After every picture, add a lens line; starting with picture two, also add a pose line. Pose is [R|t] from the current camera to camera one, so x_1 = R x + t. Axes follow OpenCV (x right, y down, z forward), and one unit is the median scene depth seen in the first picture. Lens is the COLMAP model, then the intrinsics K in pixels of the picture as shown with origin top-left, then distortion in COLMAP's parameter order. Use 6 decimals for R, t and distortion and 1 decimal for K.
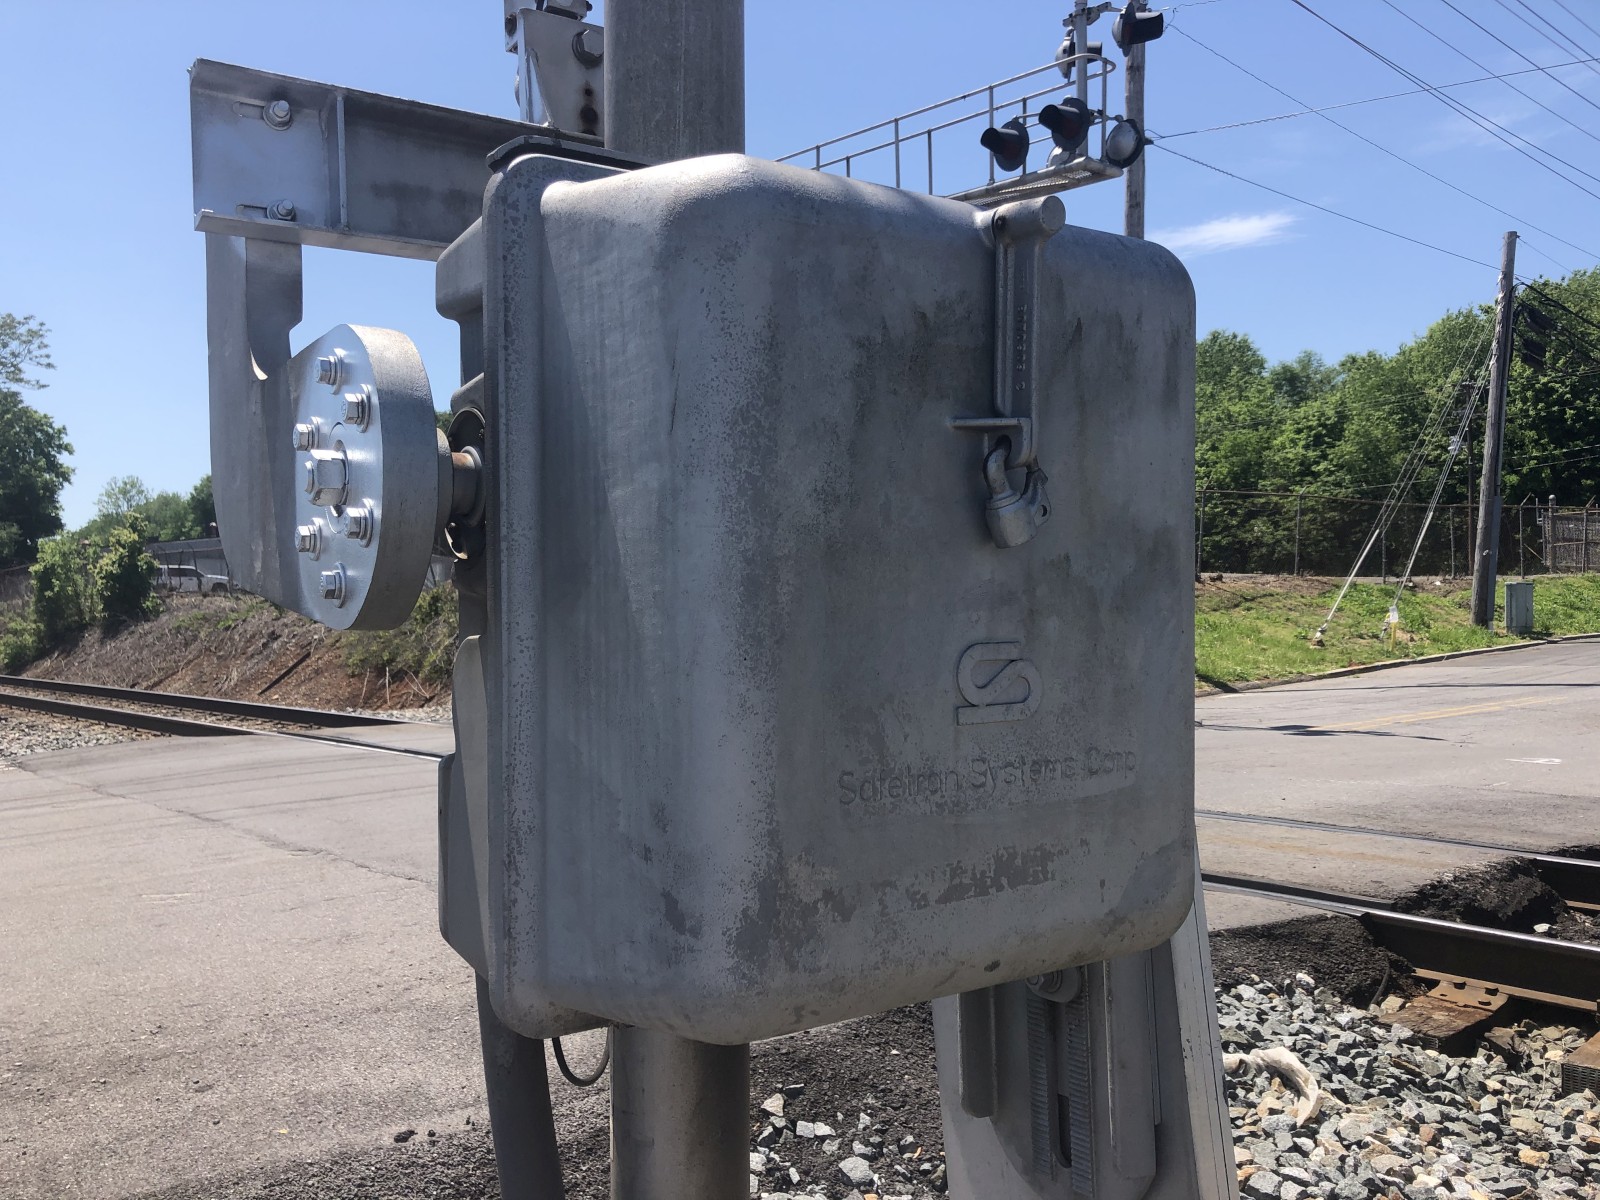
lens RADIAL K [[1366.8, 0, 840.8], [0, 1366.8, 554.3], [0, 0, 1]] dist [0.008148, -0.004802]
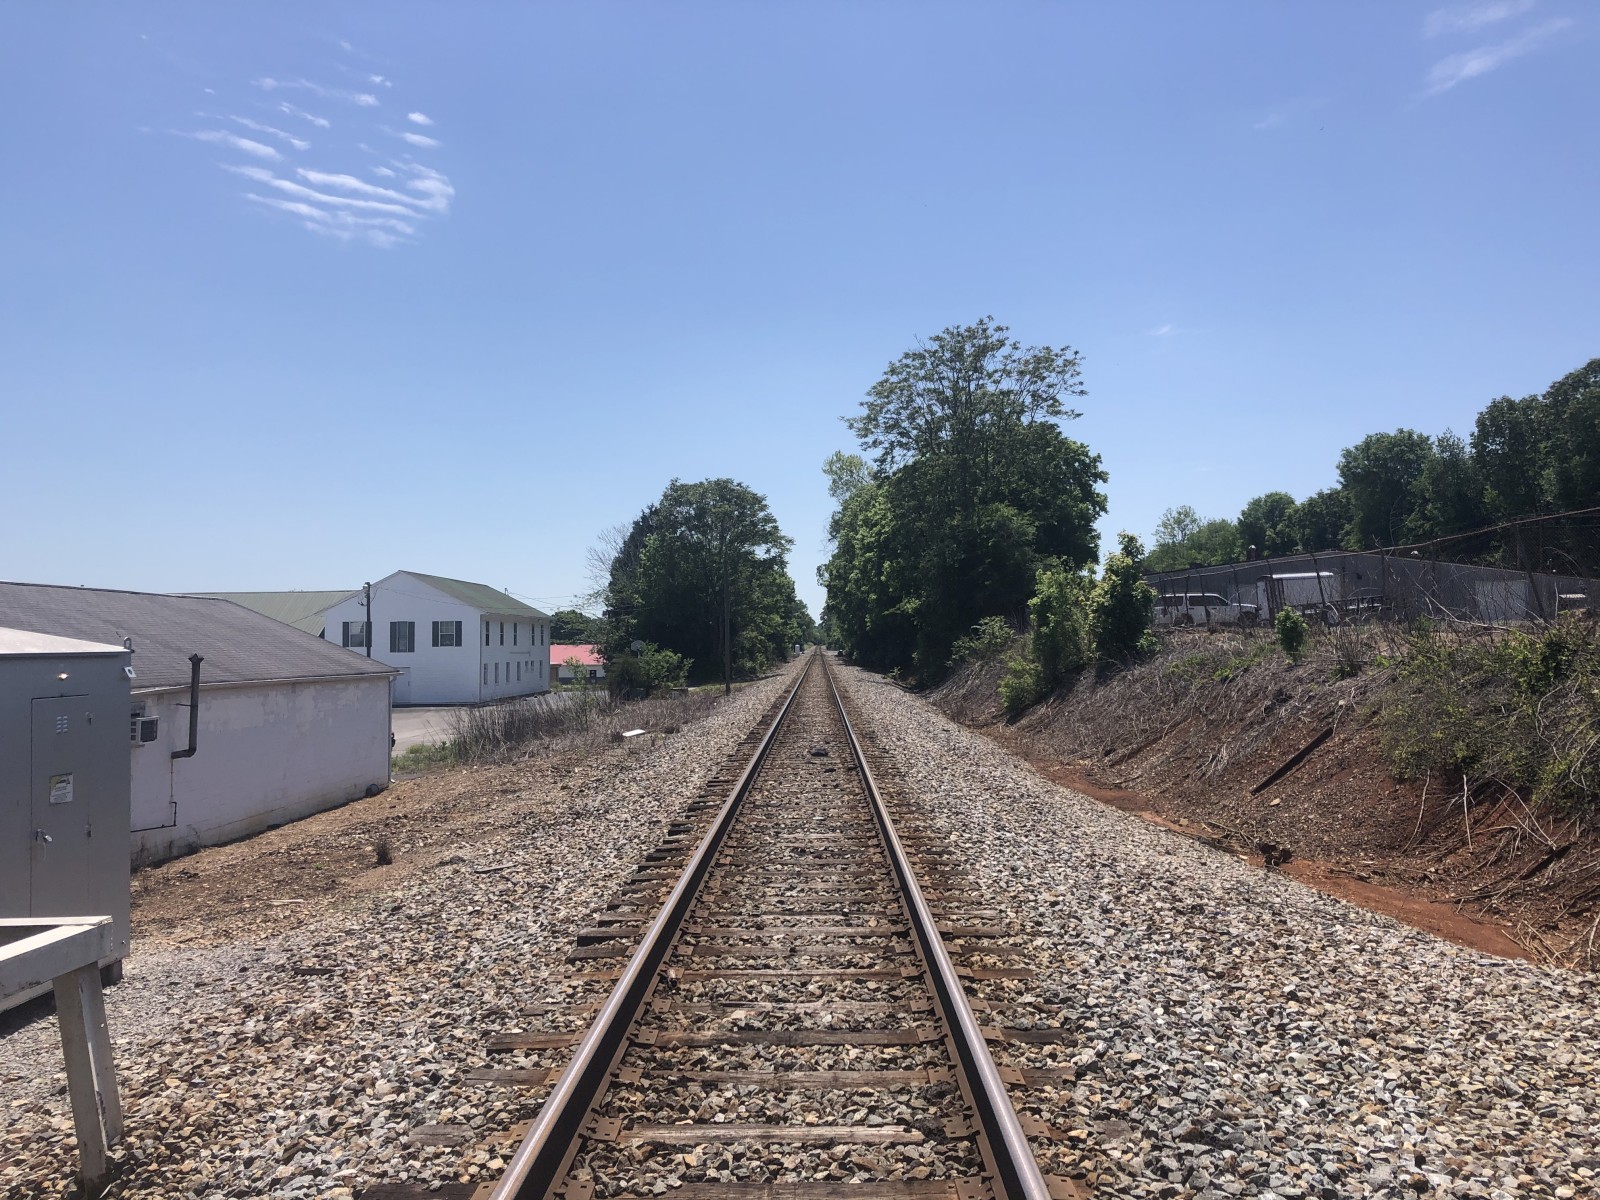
lens RADIAL K [[1419.5, 0, 776.4], [0, 1419.5, 603.5], [0, 0, 1]] dist [0.087511, -0.003252]
pose [[0.725742, -0.017161, -0.687753, -0.075014], [0.030004, 0.999527, 0.006720, 0.000467], [0.687313, -0.025513, 0.725914, 0.223295]]
